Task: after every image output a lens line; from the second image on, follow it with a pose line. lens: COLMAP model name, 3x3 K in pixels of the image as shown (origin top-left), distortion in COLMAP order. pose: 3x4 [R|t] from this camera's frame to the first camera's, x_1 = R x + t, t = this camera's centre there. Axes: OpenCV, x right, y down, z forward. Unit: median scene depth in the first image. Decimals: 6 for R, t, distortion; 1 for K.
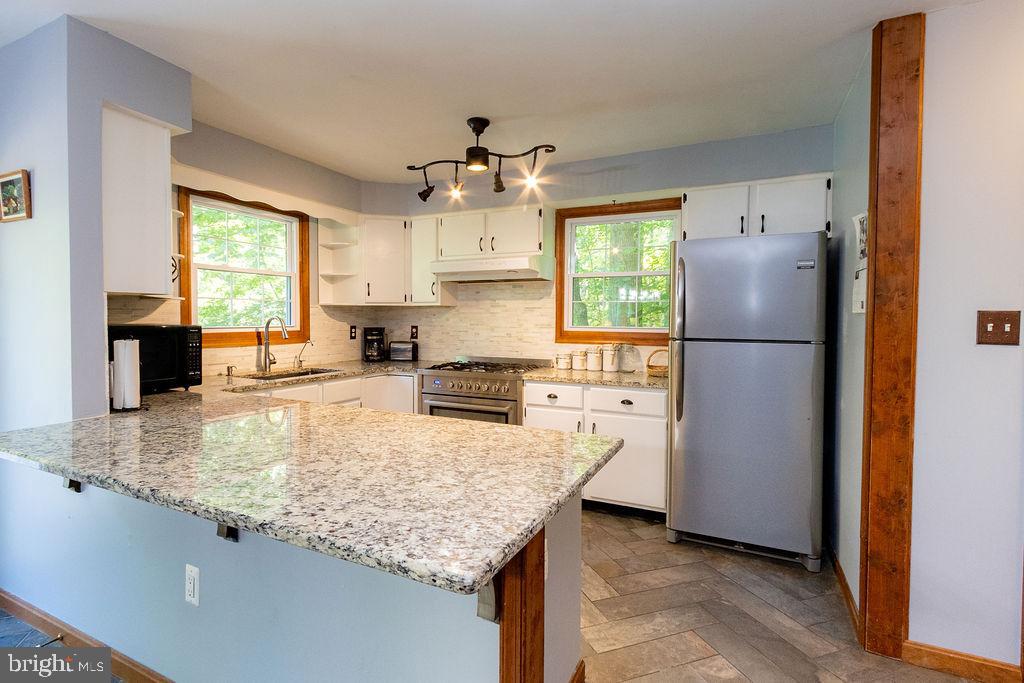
lens RADIAL K [[500.5, 0, 494.7], [0, 500.5, 329.0], [0, 0, 1]] dist [0.000204, 0.000077]
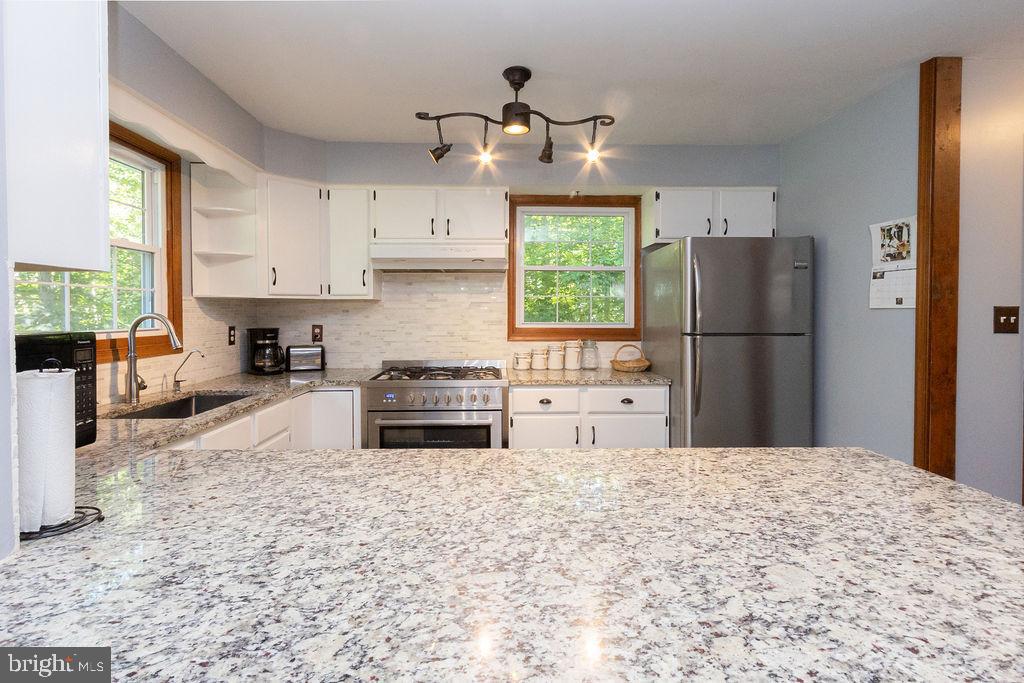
lens RADIAL K [[485.8, 0, 500.9], [0, 485.8, 317.4], [0, 0, 1]] dist [0.002313, -0.000528]
pose [[0.881762, -0.009675, 0.471596, -0.323949], [0.015802, 0.999834, -0.009033, -0.008109], [-0.471430, 0.015417, 0.881769, 0.239574]]
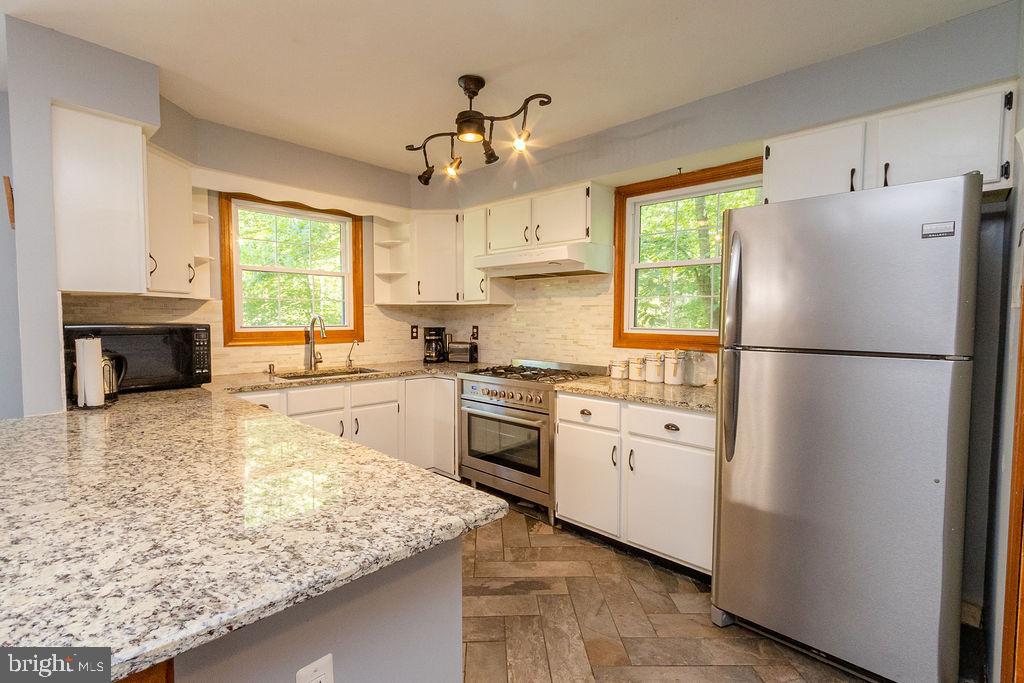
lens RADIAL K [[476.5, 0, 499.7], [0, 476.5, 337.6], [0, 0, 1]] dist [-0.000067, 0.000595]
pose [[0.953091, 0.013203, -0.302396, 0.192359], [-0.007472, 0.999770, 0.020100, -0.003017], [0.302592, -0.016897, 0.952970, 0.186895]]
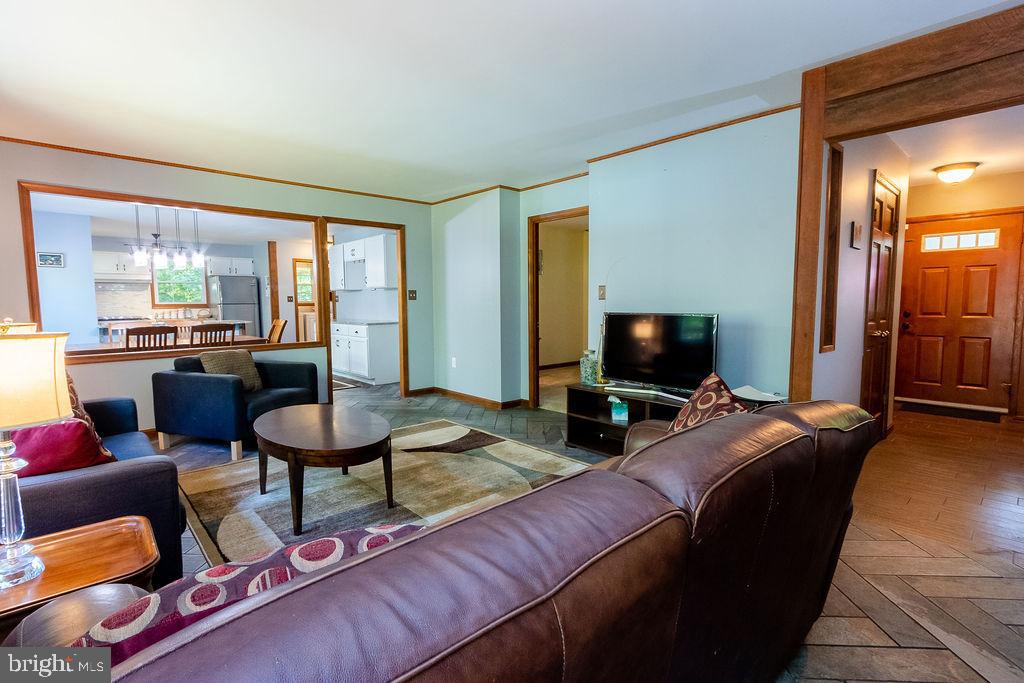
lens RADIAL K [[479.4, 0, 512.0], [0, 479.4, 341.5], [0, 0, 1]] dist [-0.007669, -0.000324]
pose [[0.346151, -0.085863, 0.934242, -1.560280], [0.033186, 0.996301, 0.079271, 0.062761], [-0.937592, 0.003564, 0.347719, -1.563630]]
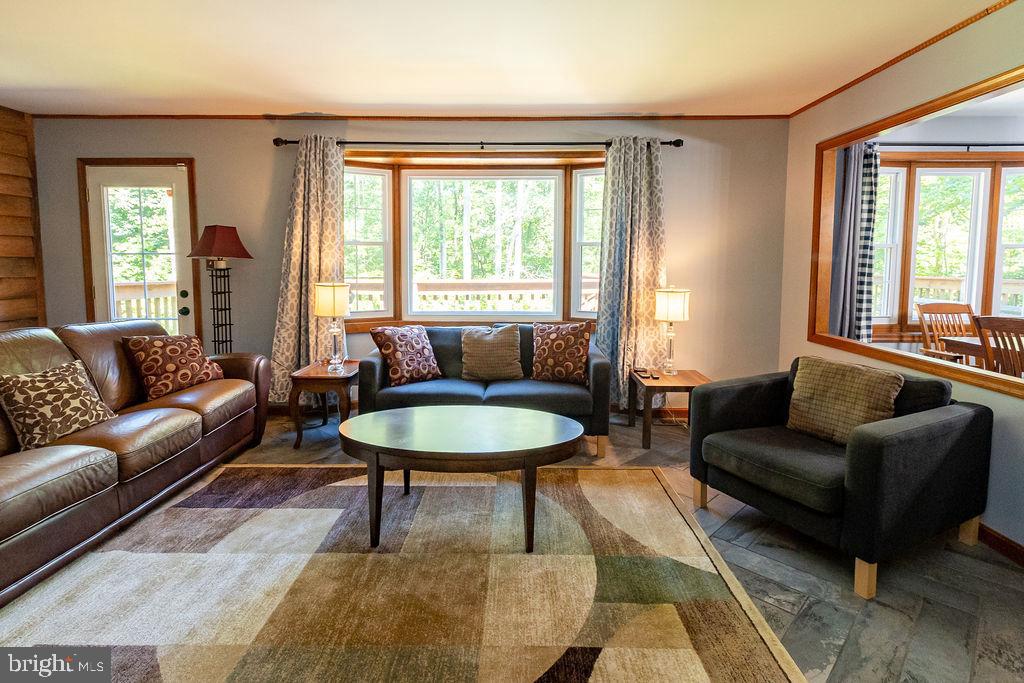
lens RADIAL K [[503.4, 0, 510.7], [0, 503.4, 301.3], [0, 0, 1]] dist [0.002379, -0.000434]
pose [[0.438146, 0.066095, -0.896471, -0.363587], [-0.023847, 0.997797, 0.061911, 0.036933], [0.898587, -0.005748, 0.438757, -1.247005]]
